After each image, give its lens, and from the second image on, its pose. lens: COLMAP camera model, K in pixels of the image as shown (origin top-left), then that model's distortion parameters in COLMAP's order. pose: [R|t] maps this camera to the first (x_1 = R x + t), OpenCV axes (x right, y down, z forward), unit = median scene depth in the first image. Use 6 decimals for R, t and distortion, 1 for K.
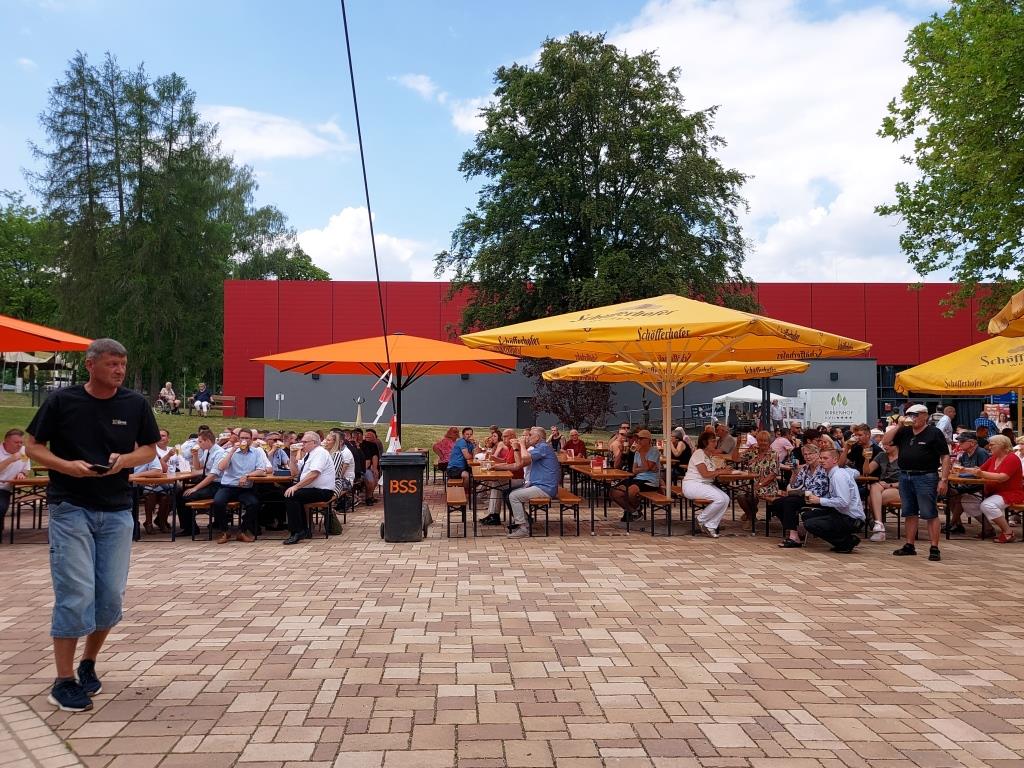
lens RADIAL K [[875.8, 0, 512.0], [0, 875.8, 384.0], [0, 0, 1]] dist [0.020085, -0.006995]
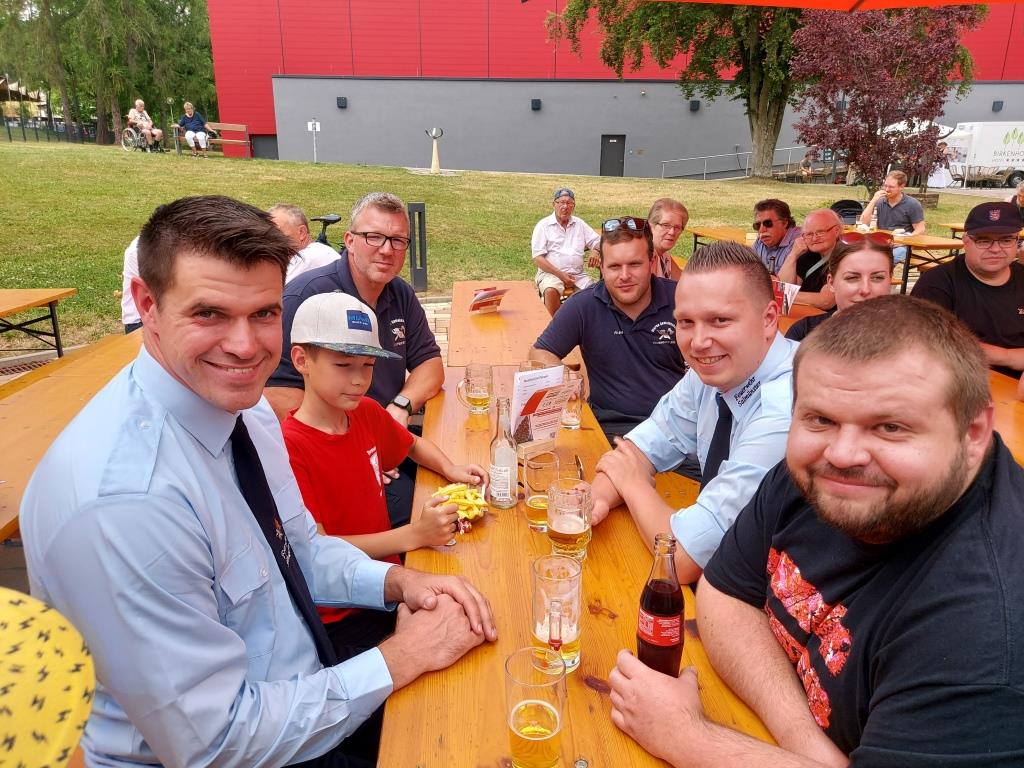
lens RADIAL K [[733.2, 0, 512.0], [0, 733.2, 384.0], [0, 0, 1]] dist [0.073615, -0.099730]
pose [[0.998974, -0.013198, 0.043318, -0.080326], [-0.001598, 0.945712, 0.325003, 0.009565], [-0.045256, -0.324738, 0.944721, 0.225846]]
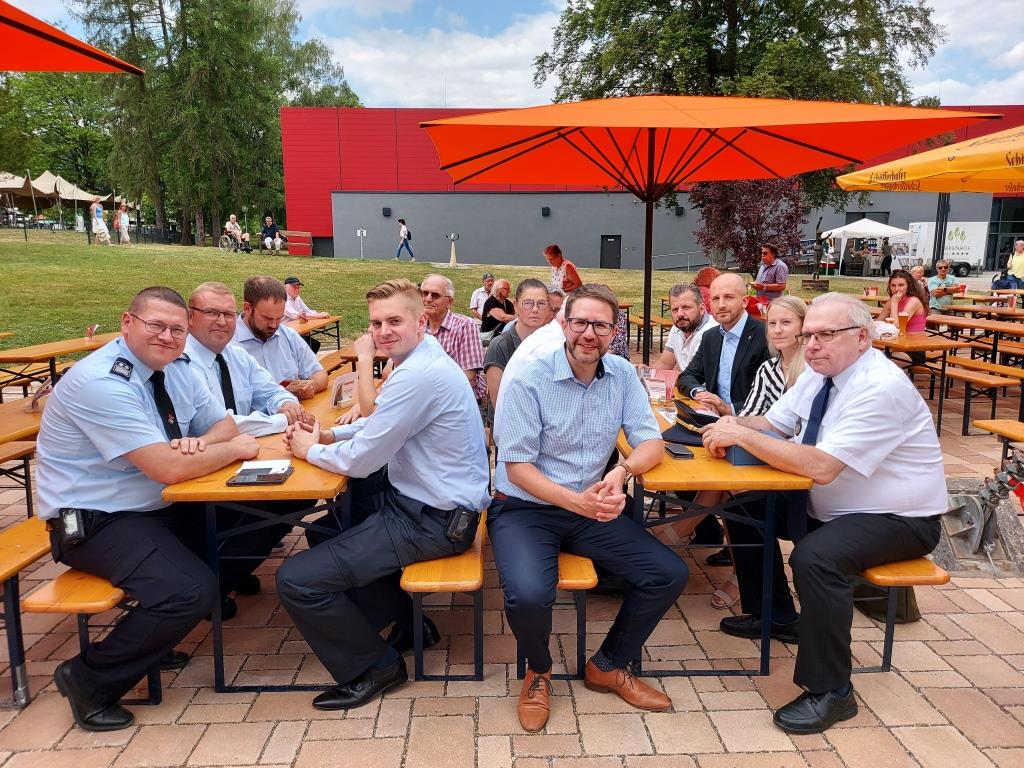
lens RADIAL K [[733.2, 0, 512.0], [0, 733.2, 384.0], [0, 0, 1]] dist [0.073615, -0.099730]
pose [[0.999889, -0.003920, -0.014343, -0.059604], [0.006817, 0.978131, 0.207877, 0.005990], [0.013214, -0.207952, 0.978050, 0.142890]]
